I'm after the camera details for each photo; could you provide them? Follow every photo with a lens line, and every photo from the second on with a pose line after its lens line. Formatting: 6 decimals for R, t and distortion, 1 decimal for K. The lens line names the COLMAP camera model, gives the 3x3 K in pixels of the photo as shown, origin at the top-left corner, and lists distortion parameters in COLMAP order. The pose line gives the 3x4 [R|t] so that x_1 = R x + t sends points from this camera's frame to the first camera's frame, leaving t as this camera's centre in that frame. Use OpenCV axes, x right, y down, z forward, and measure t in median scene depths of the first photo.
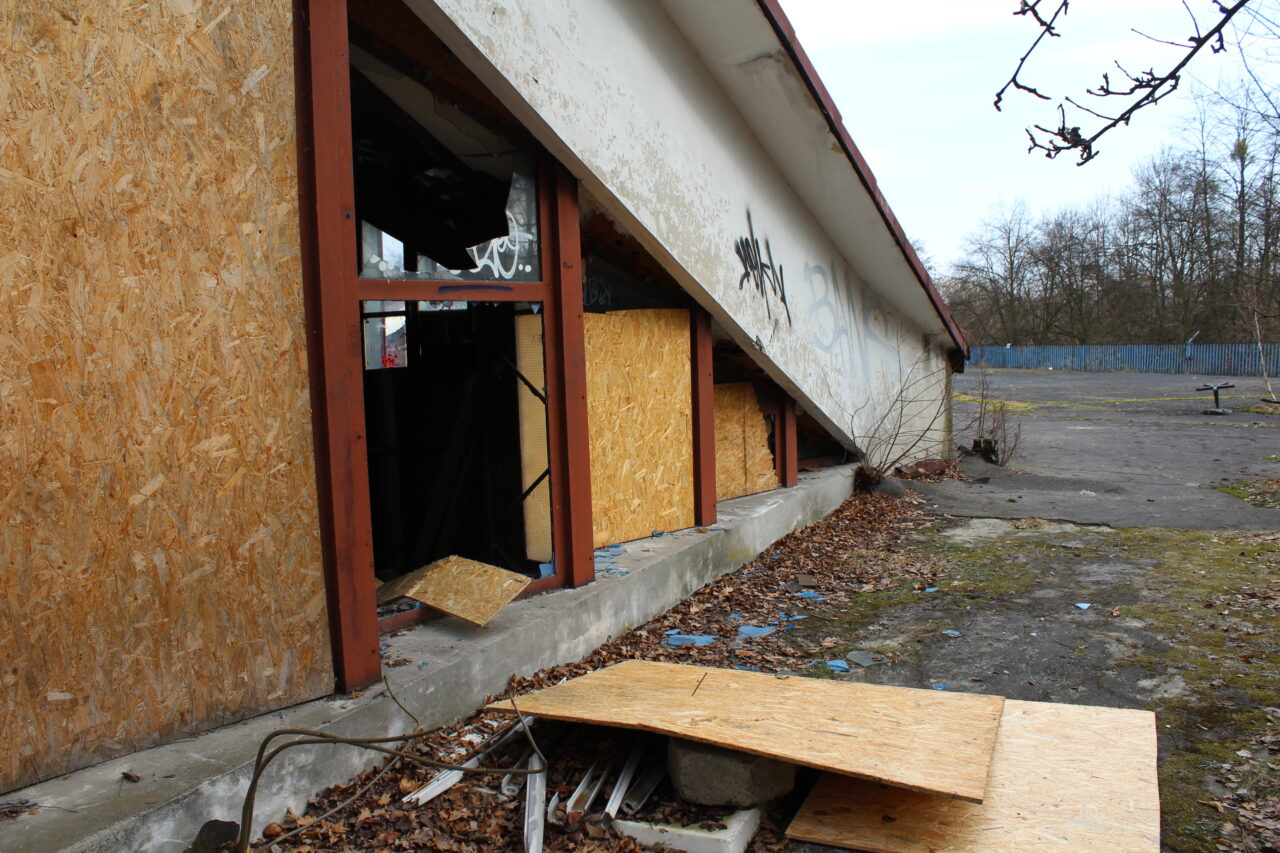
lens RADIAL K [[1066.5, 0, 643.1], [0, 1066.5, 431.3], [0, 0, 1]] dist [-0.131577, 0.074102]
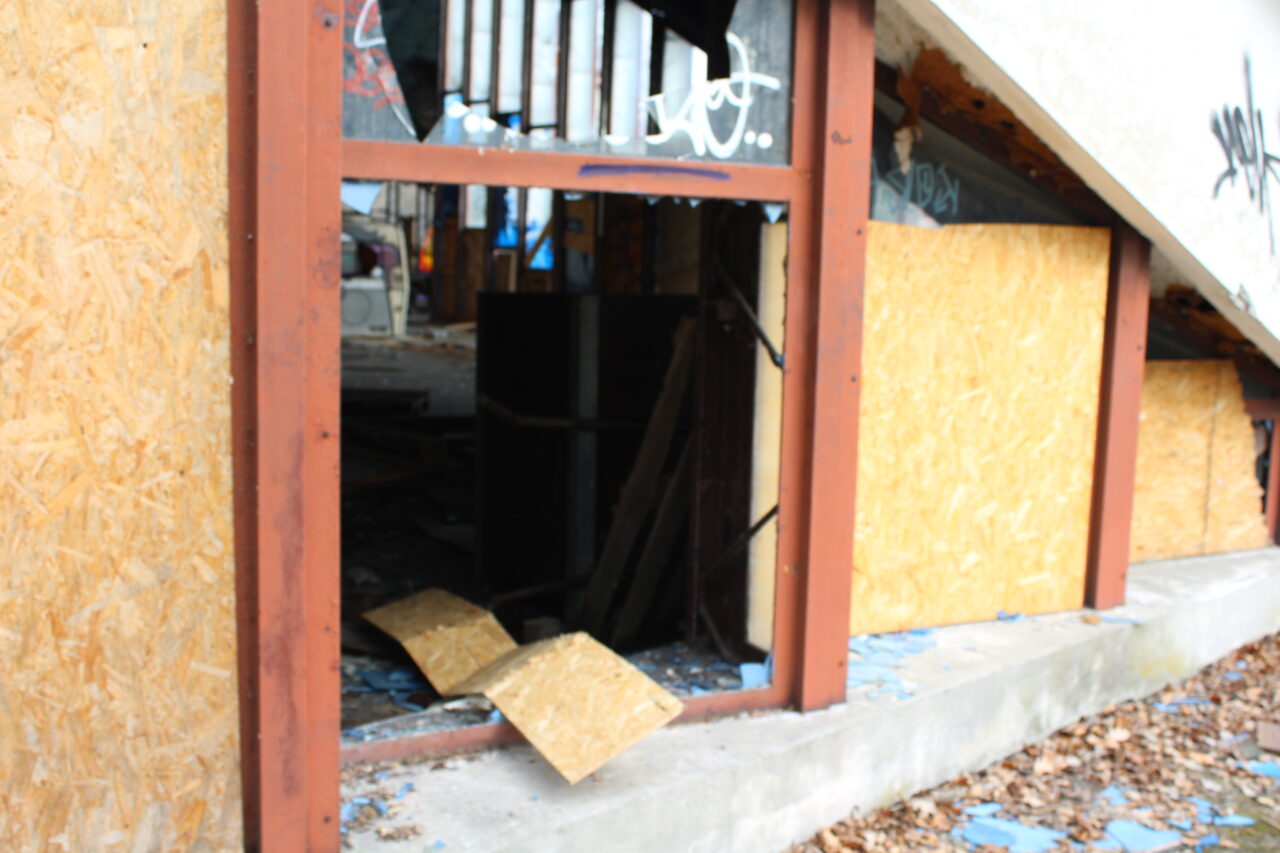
lens RADIAL K [[1405.3, 0, 640.8], [0, 1405.3, 430.5], [0, 0, 1]] dist [-0.065971, 0.000000]
pose [[0.933800, 0.105875, -0.341772, 0.098704], [-0.090050, 0.994012, 0.061891, -0.042404], [0.346278, -0.027017, 0.937743, 0.288279]]
